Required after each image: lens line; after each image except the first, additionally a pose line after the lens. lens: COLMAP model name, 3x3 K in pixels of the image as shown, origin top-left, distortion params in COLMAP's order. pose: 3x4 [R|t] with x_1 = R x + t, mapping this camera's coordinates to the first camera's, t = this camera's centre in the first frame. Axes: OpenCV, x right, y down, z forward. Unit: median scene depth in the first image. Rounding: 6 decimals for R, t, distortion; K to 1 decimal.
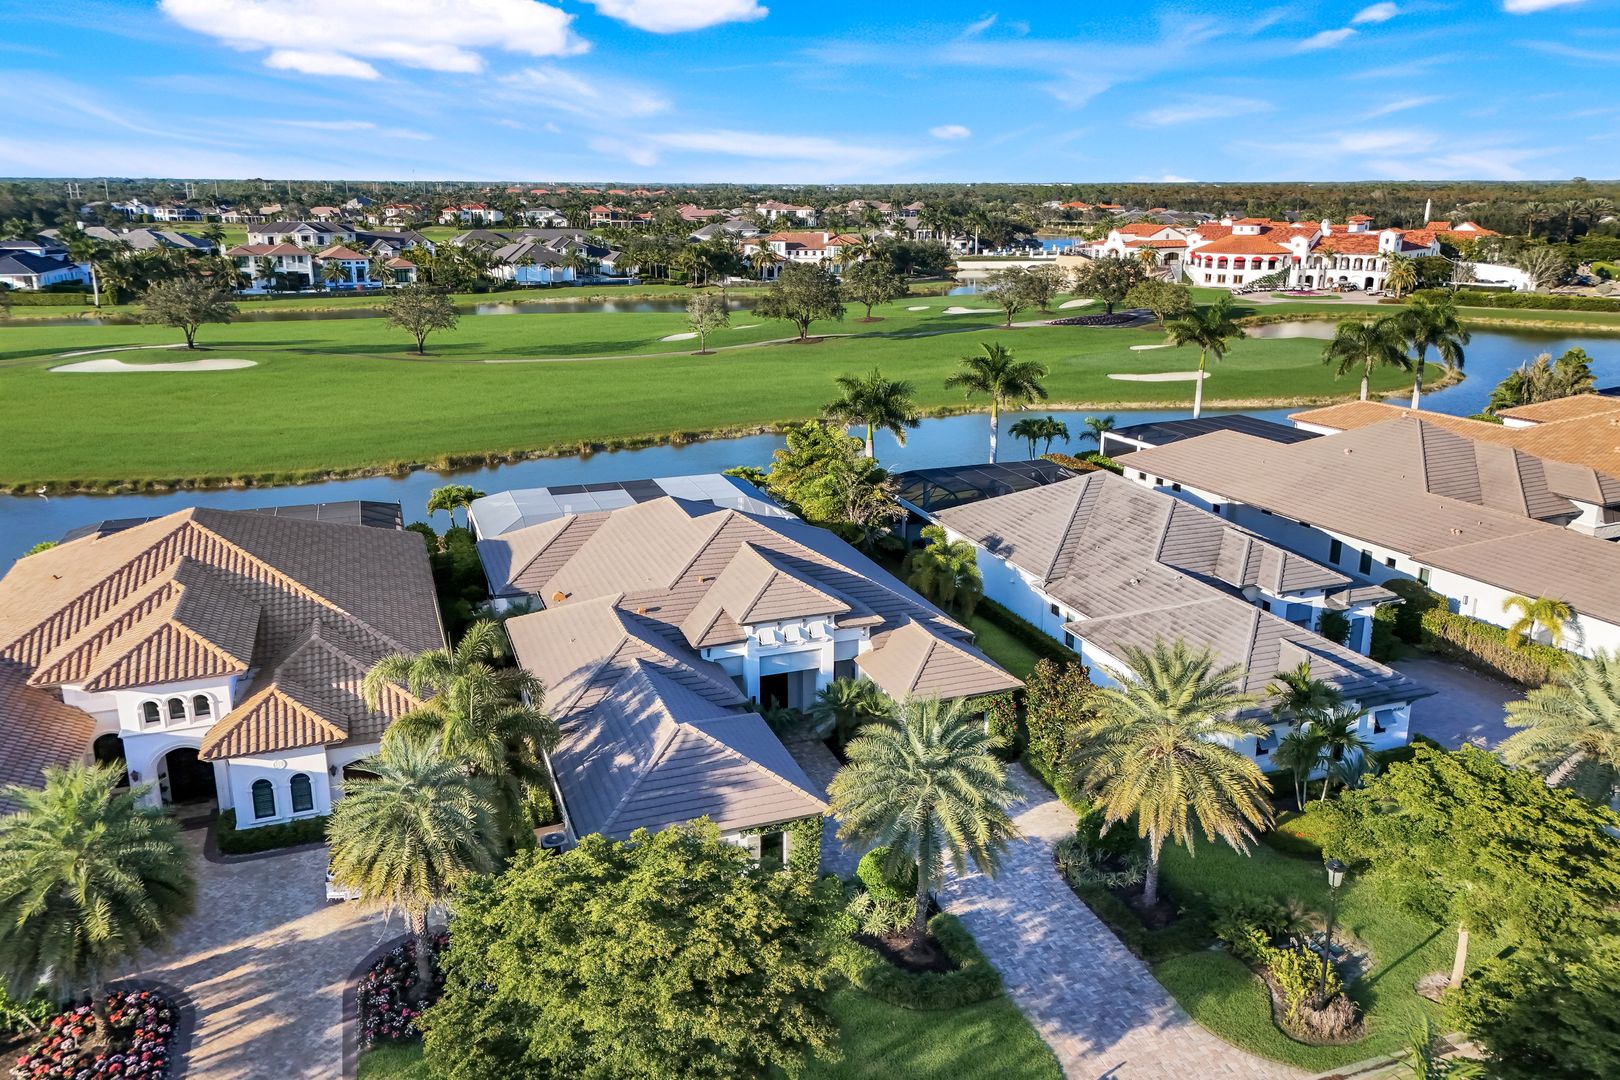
lens RADIAL K [[1202.5, 0, 810.0], [0, 1202.5, 540.0], [0, 0, 1]] dist [0.093456, -0.094317]
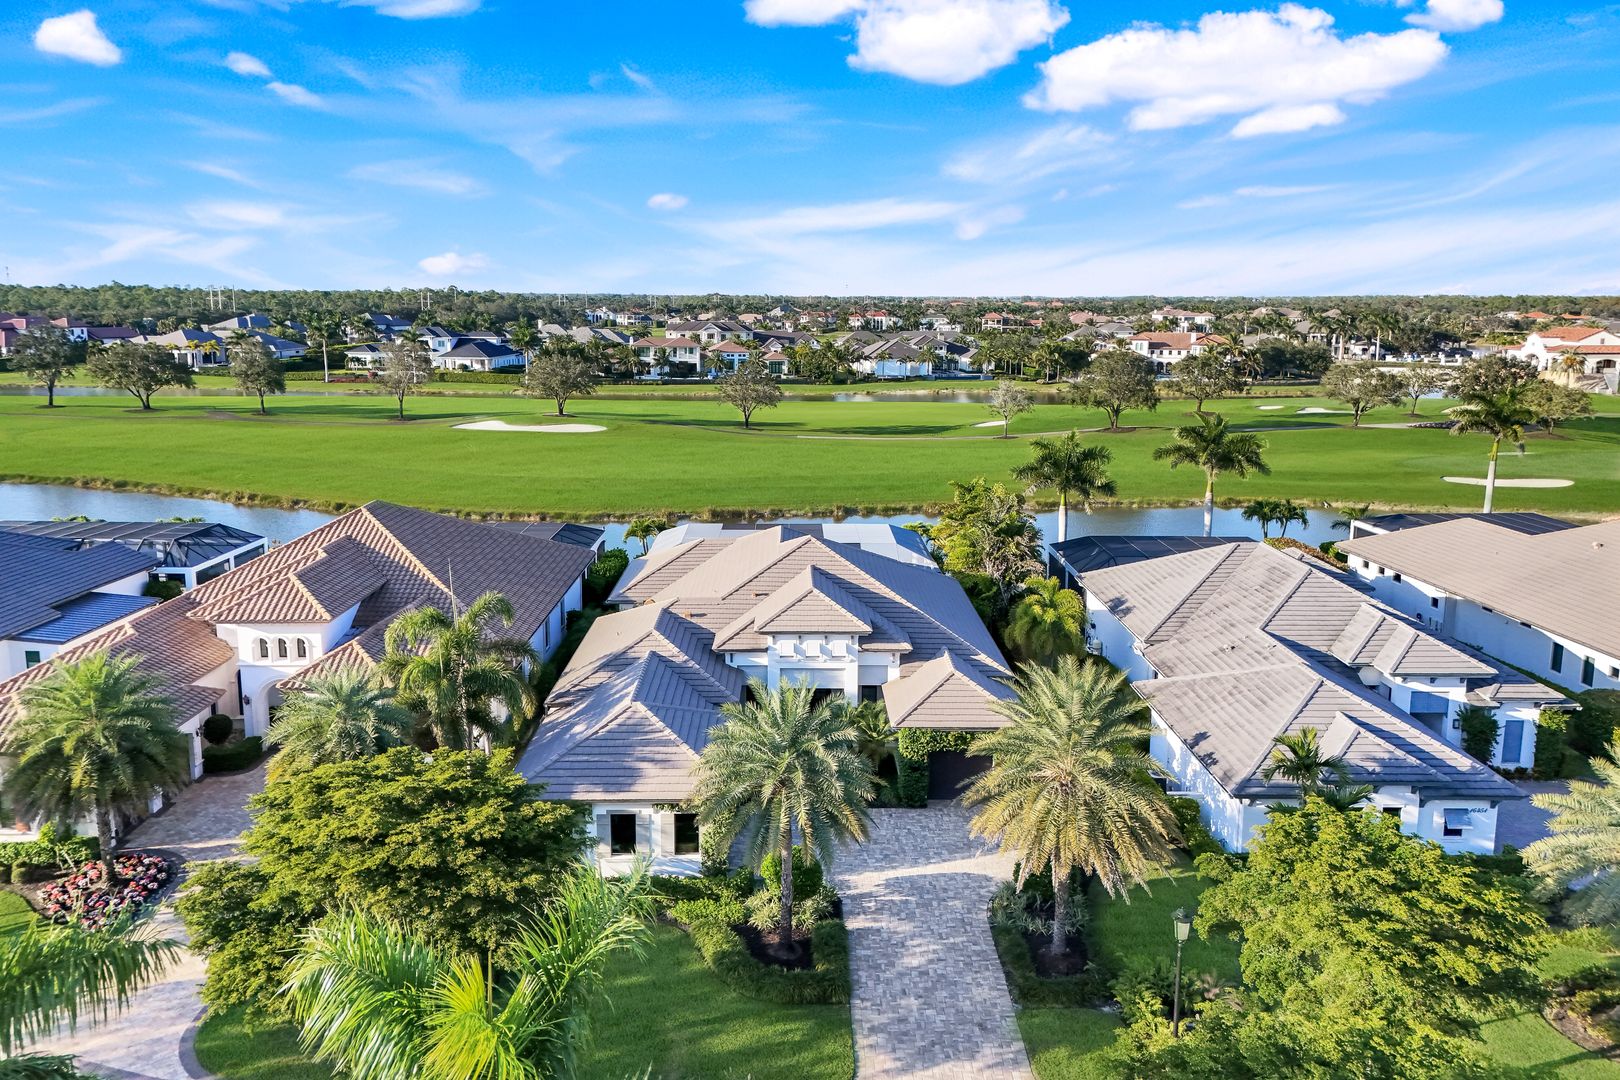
lens RADIAL K [[1196.5, 0, 800.4], [0, 1196.5, 540.1], [0, 0, 1]] dist [0.082604, -0.078722]
pose [[0.941503, 0.072362, -0.329145, 0.179271], [-0.100571, 0.992501, -0.069478, 0.034374], [0.321649, 0.098517, 0.941720, 0.021657]]
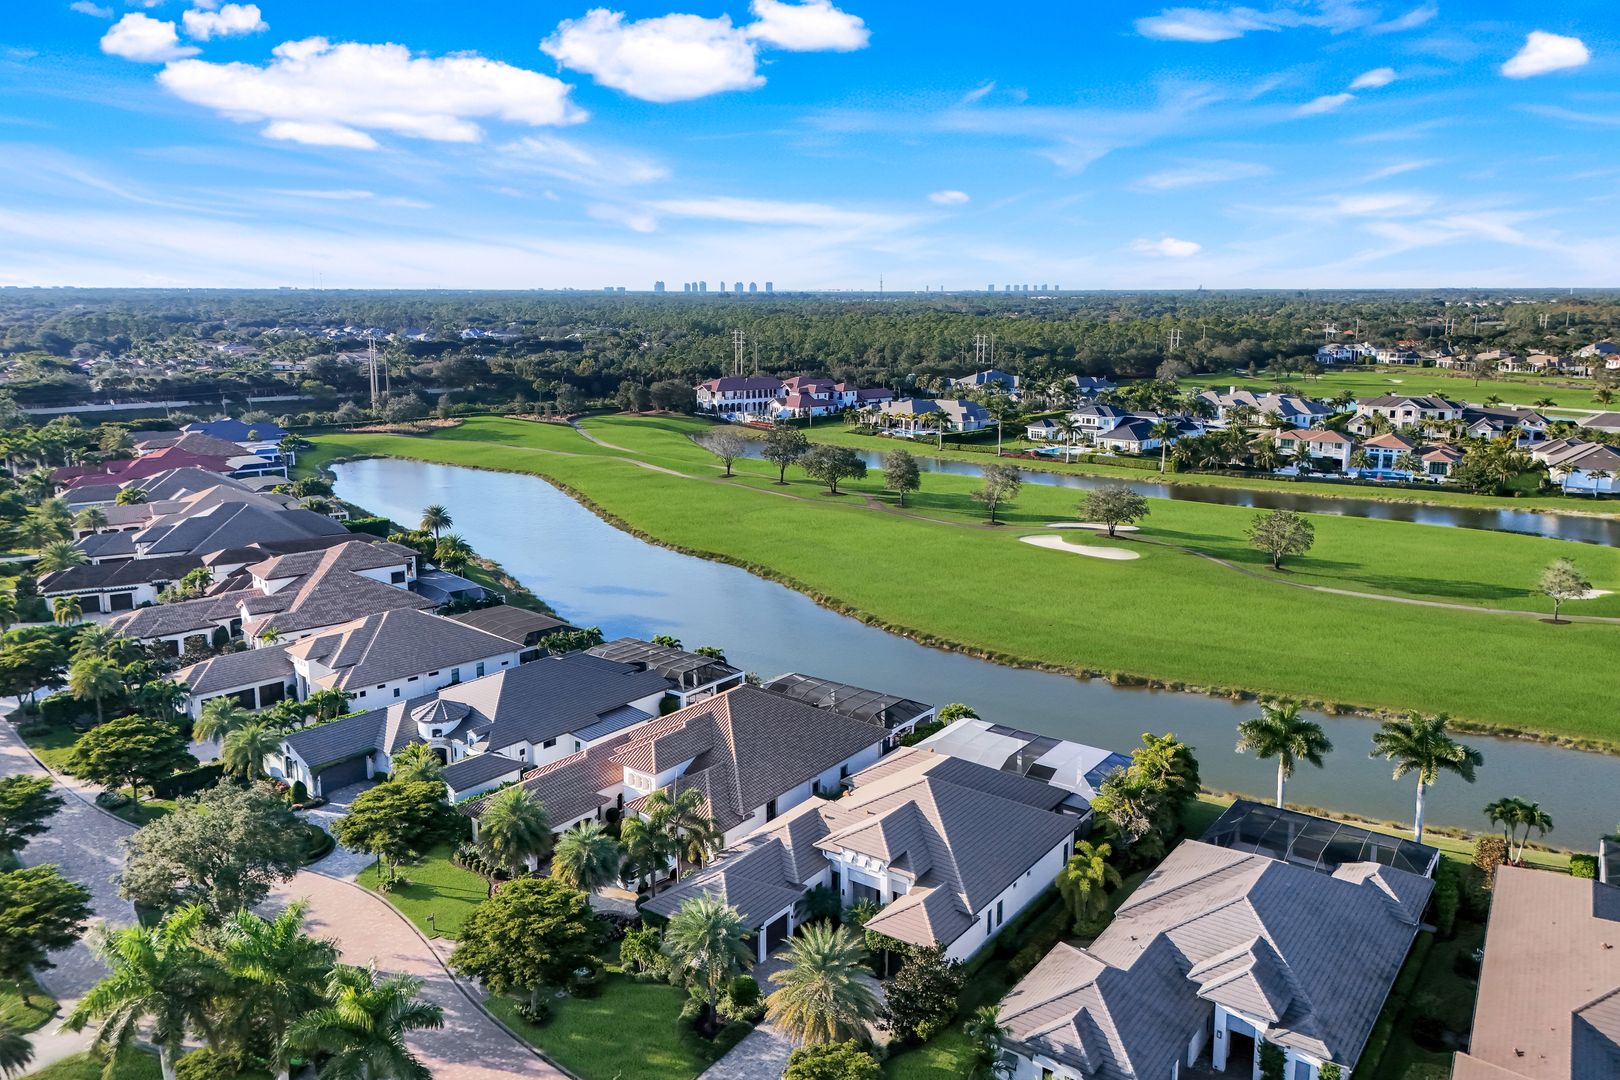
lens RADIAL K [[1198.4, 0, 791.3], [0, 1198.4, 513.6], [0, 0, 1]] dist [0.084356, -0.078030]
pose [[0.552310, 0.149575, -0.820111, 0.736767], [-0.235361, 0.971728, 0.018721, -0.238363], [0.799724, 0.182682, 0.571899, -0.074868]]
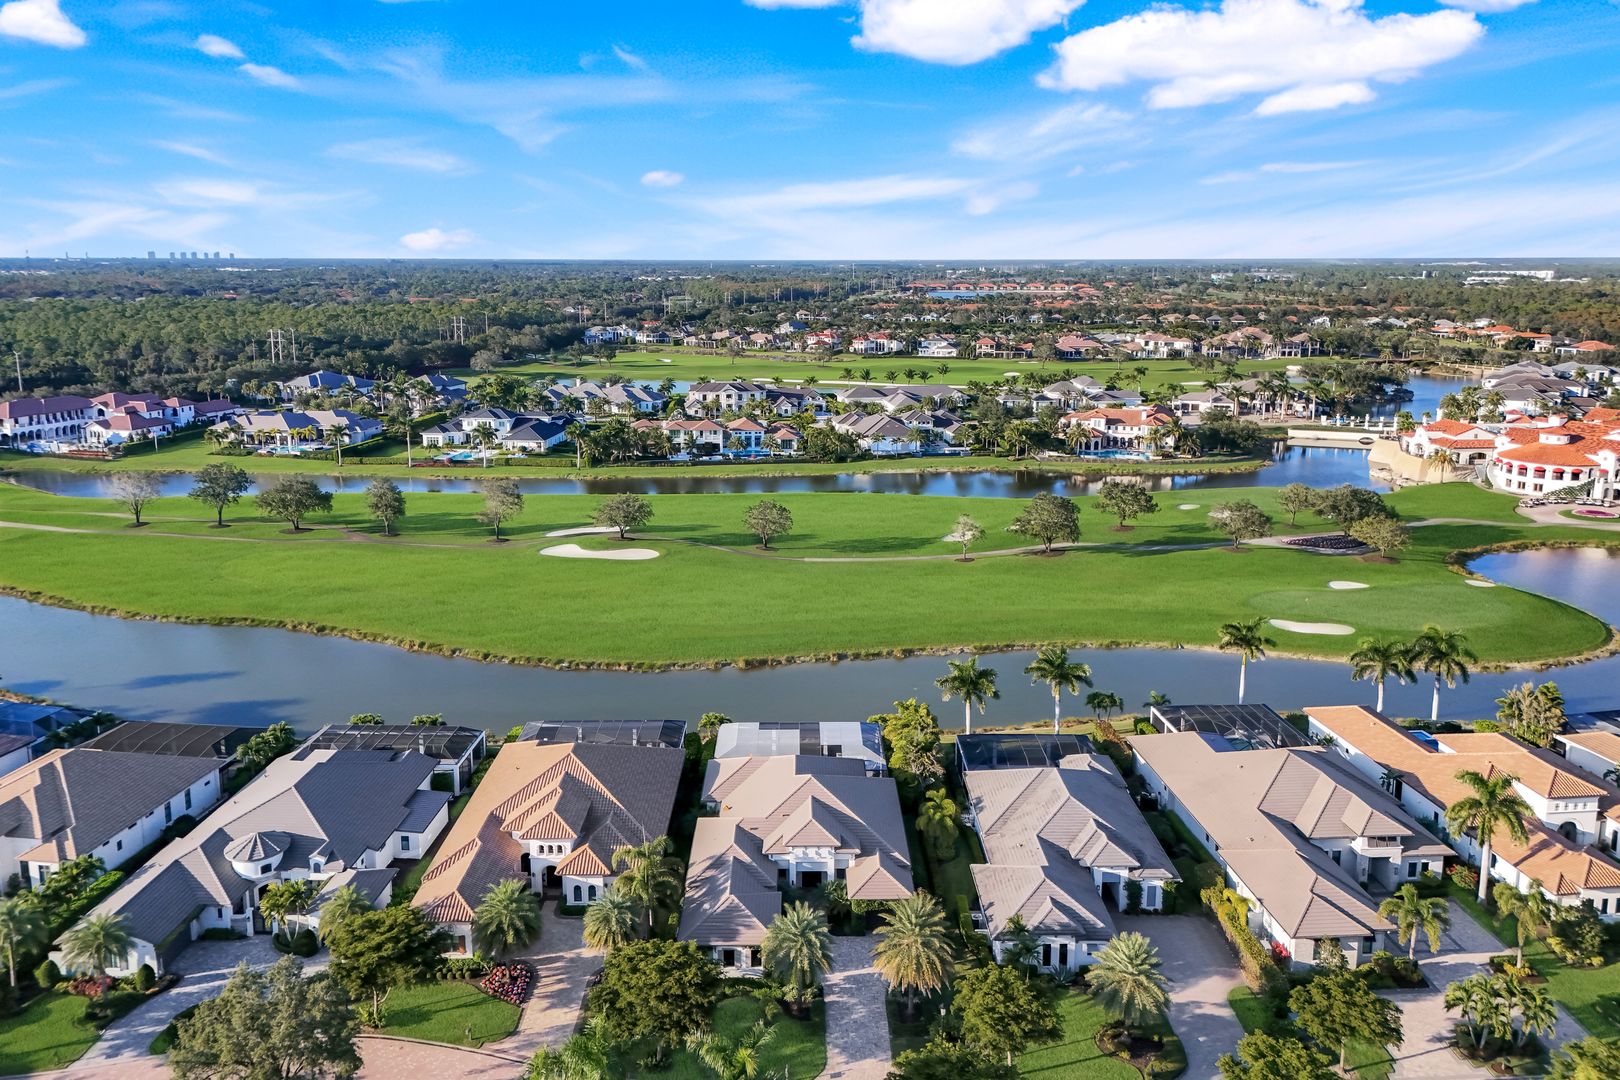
lens RADIAL K [[1198.4, 0, 791.3], [0, 1198.4, 513.6], [0, 0, 1]] dist [0.084356, -0.078030]
pose [[0.936721, 0.064859, -0.344017, 0.375501], [-0.092094, 0.993729, -0.063411, -0.219029], [0.337747, 0.091080, 0.936820, -0.605342]]
